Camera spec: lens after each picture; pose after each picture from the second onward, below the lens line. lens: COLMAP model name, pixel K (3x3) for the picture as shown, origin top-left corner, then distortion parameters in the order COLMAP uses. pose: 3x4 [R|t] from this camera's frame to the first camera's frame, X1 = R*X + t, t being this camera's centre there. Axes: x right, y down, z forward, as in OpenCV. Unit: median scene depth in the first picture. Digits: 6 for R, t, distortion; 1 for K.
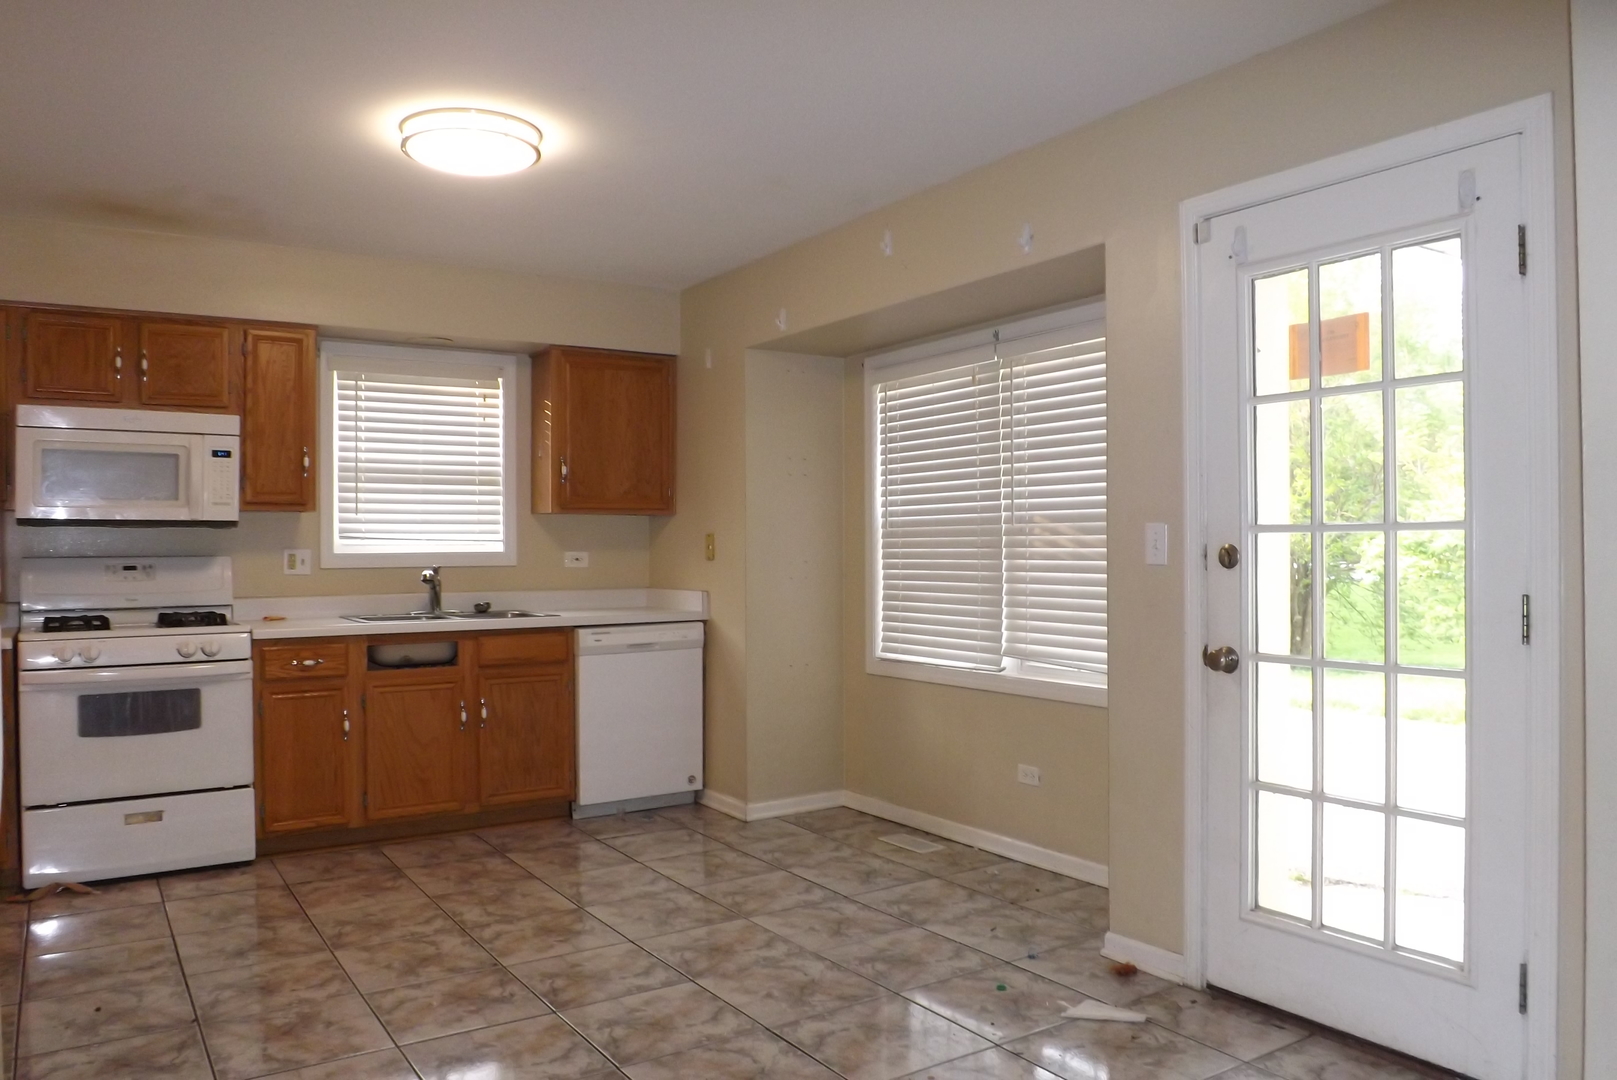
lens RADIAL K [[1209.1, 0, 808.5], [0, 1209.1, 540.0], [0, 0, 1]] dist [-0.012101, -0.004031]
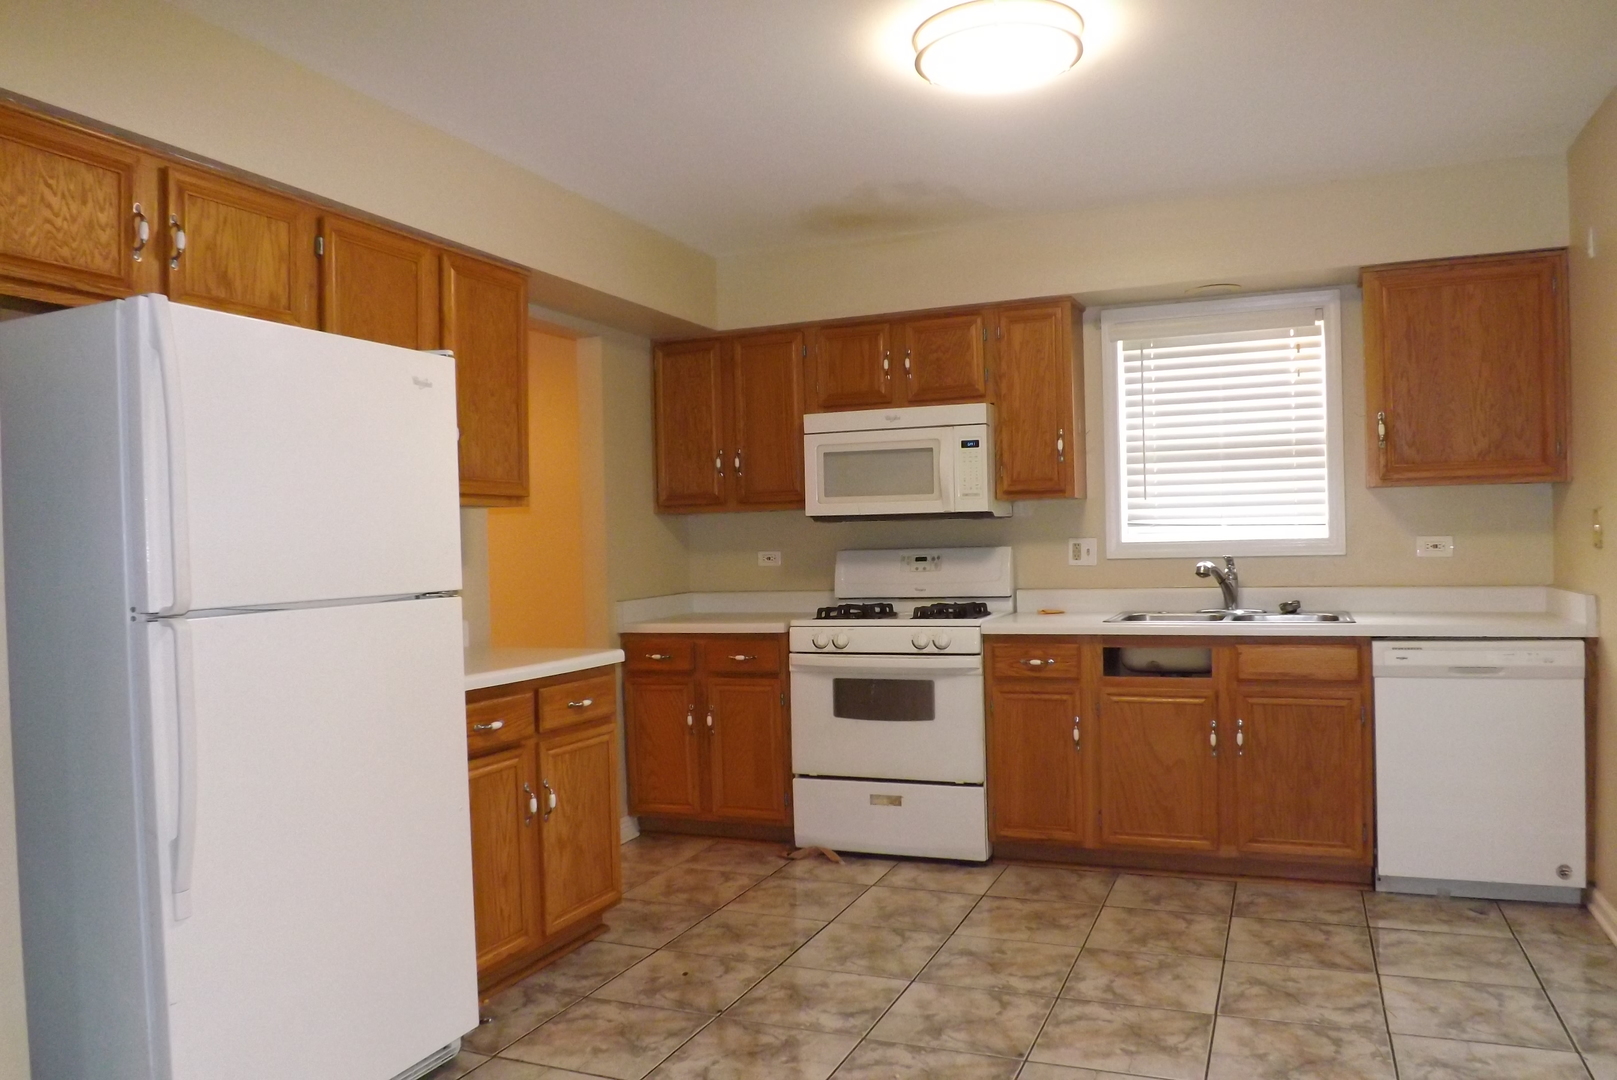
lens RADIAL K [[1209.1, 0, 808.5], [0, 1209.1, 540.0], [0, 0, 1]] dist [-0.012101, -0.004031]
pose [[0.581723, -0.010054, -0.813325, 0.234294], [0.022354, 0.999744, 0.003630, 0.000536], [0.813080, -0.020293, 0.581799, 0.308362]]
